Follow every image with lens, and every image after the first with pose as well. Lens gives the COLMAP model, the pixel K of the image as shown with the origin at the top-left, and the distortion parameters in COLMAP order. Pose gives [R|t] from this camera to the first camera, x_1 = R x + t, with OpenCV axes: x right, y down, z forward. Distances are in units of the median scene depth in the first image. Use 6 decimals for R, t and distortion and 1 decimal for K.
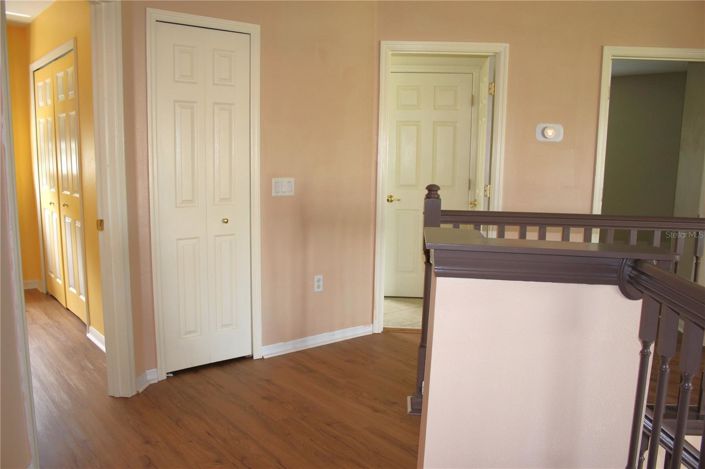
lens RADIAL K [[586.4, 0, 356.0], [0, 586.4, 246.5], [0, 0, 1]] dist [-0.154652, 0.131854]
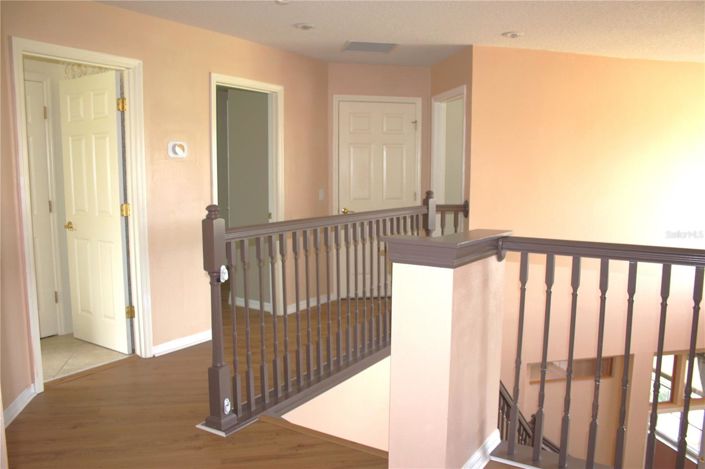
lens RADIAL K [[586.4, 0, 356.0], [0, 586.4, 246.5], [0, 0, 1]] dist [-0.154652, 0.131854]
pose [[0.469307, -0.133576, 0.872873, -0.456571], [0.148506, 0.986352, 0.071096, -0.049934], [-0.870458, 0.096261, 0.482739, 0.224179]]
